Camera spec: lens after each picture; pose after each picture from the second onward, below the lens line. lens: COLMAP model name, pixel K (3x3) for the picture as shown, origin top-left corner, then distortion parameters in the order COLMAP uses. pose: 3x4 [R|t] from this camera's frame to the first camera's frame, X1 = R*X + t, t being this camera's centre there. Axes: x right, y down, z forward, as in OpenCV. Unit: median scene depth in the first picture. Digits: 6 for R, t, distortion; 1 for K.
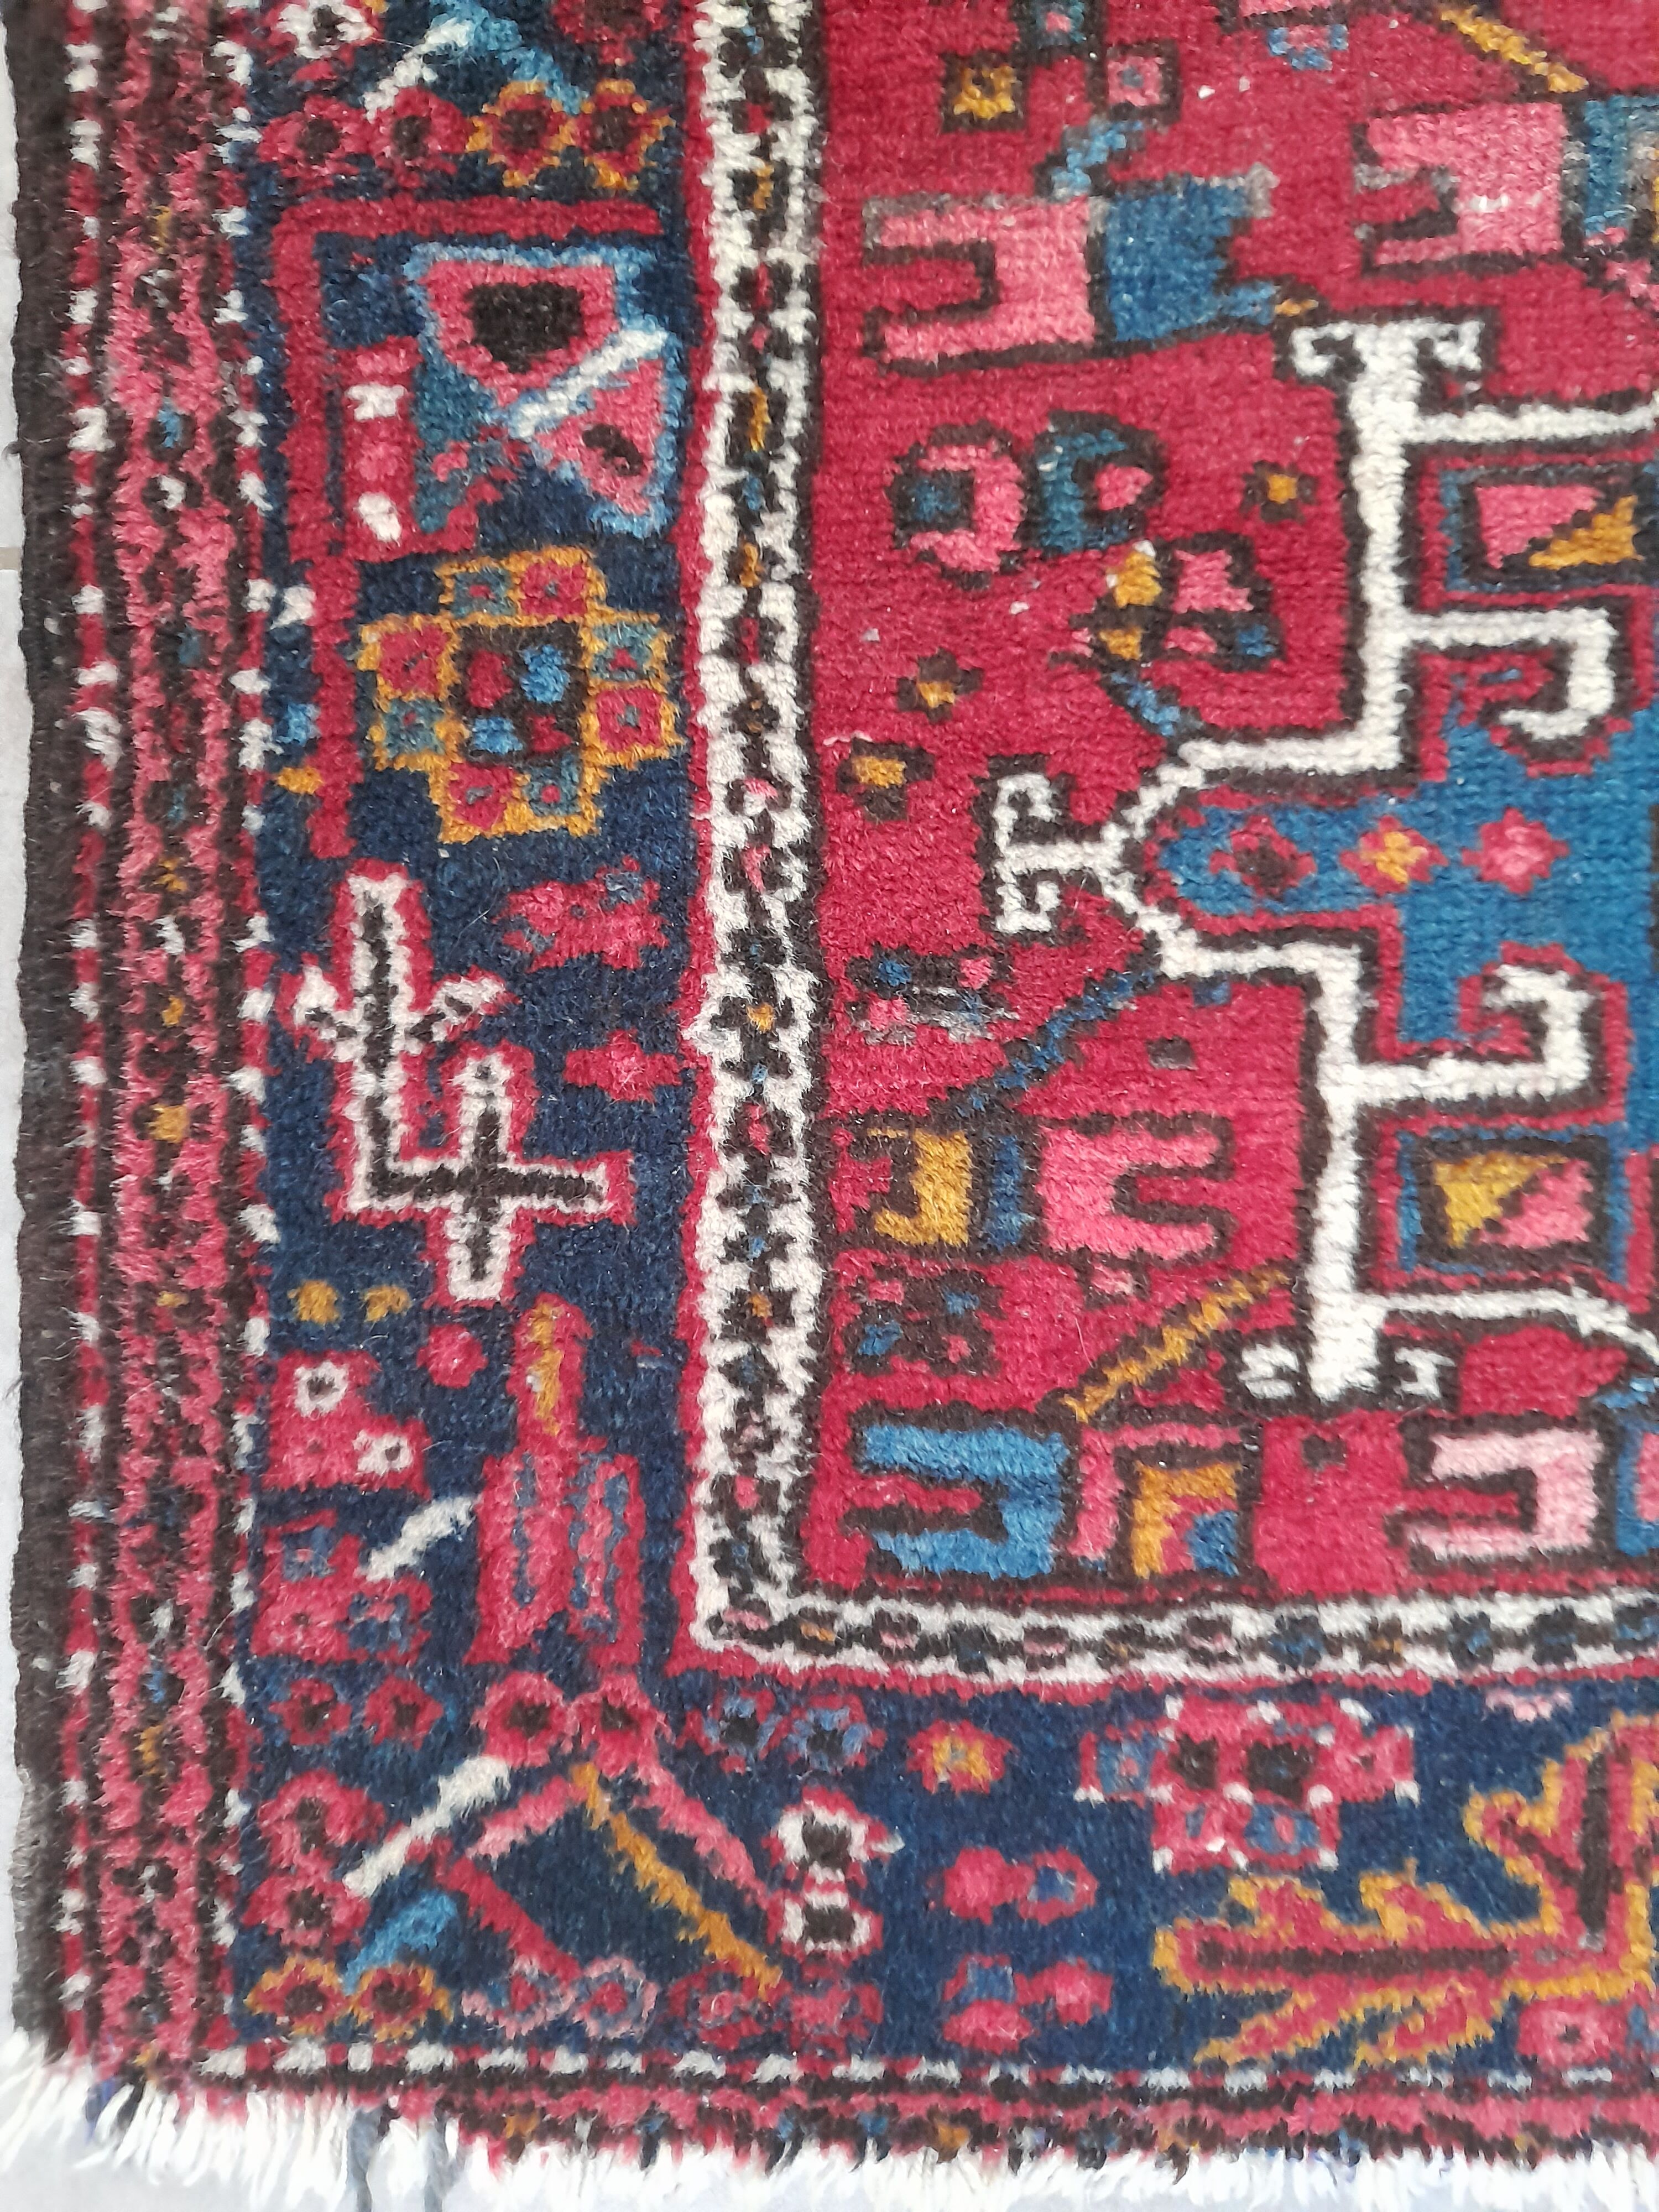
lens RADIAL K [[1651.7, 0, 829.5], [0, 1651.7, 1106.0], [0, 0, 1]] dist [0.005074, -0.000461]
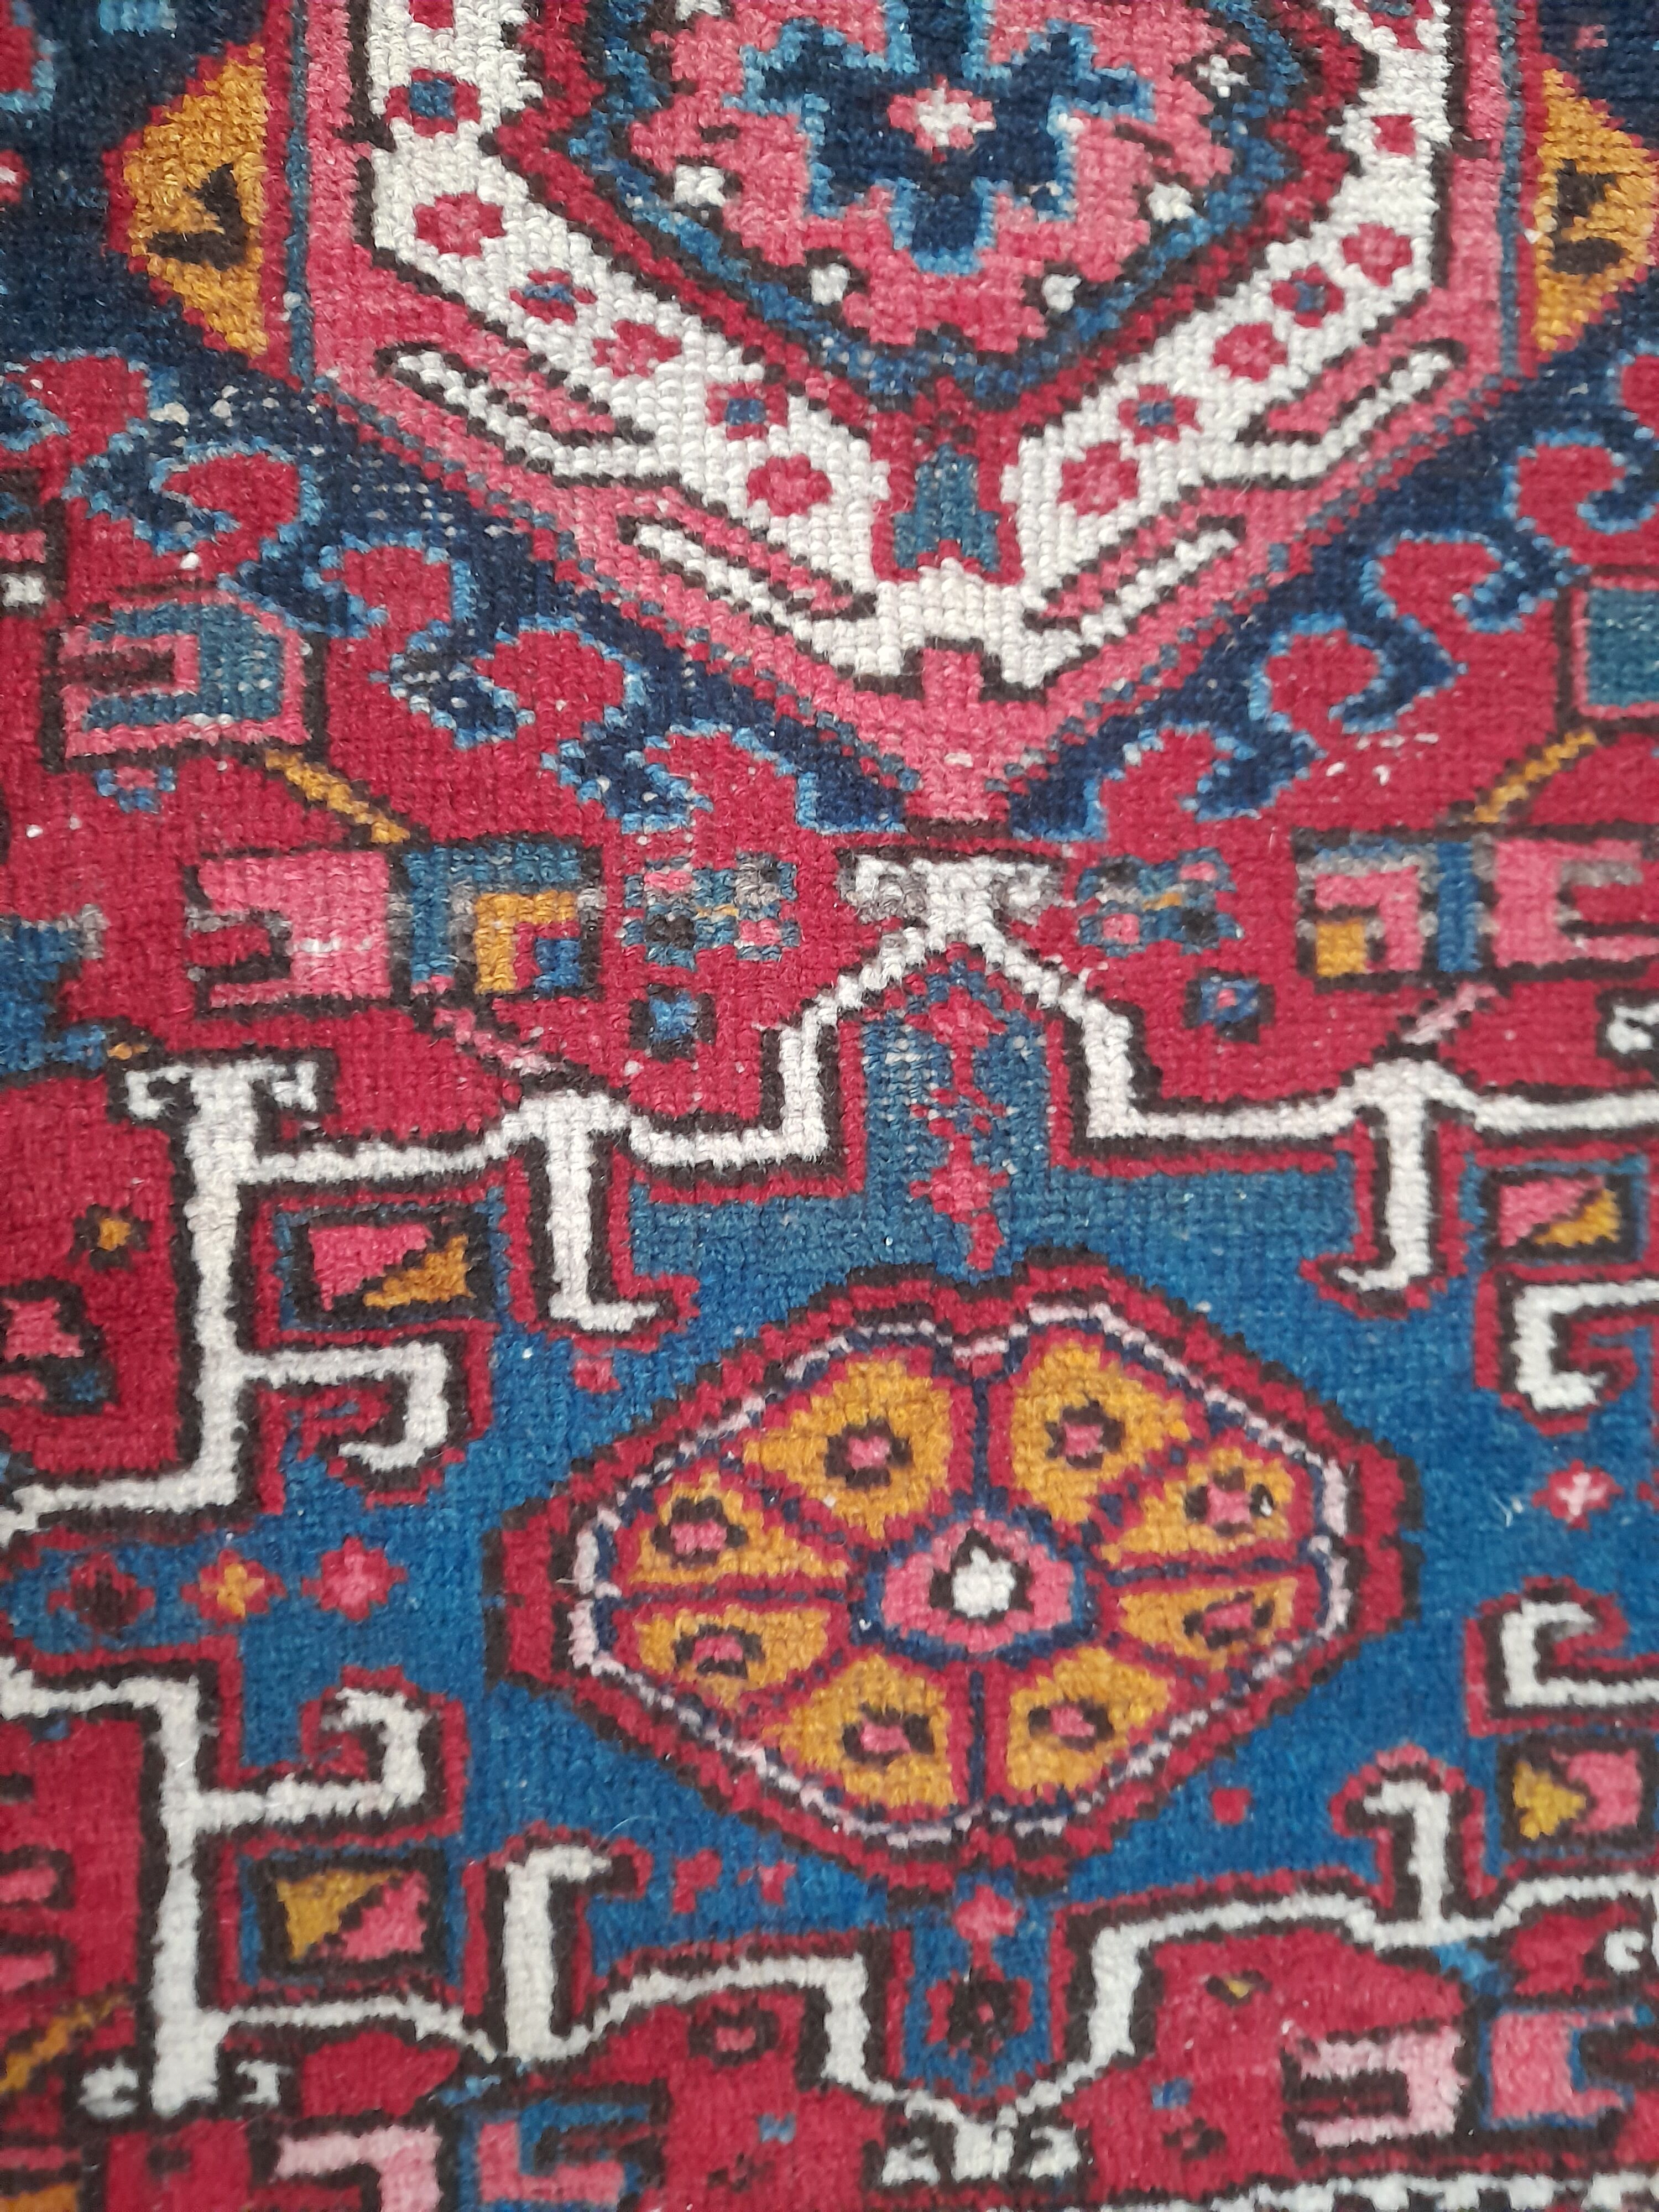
lens RADIAL K [[1651.7, 0, 829.5], [0, 1651.7, 1106.0], [0, 0, 1]] dist [0.005074, -0.000461]
pose [[0.996832, -0.012024, 0.078620, 0.634062], [0.008255, 0.998809, 0.048094, -0.497741], [-0.079105, -0.047293, 0.995744, -0.041400]]
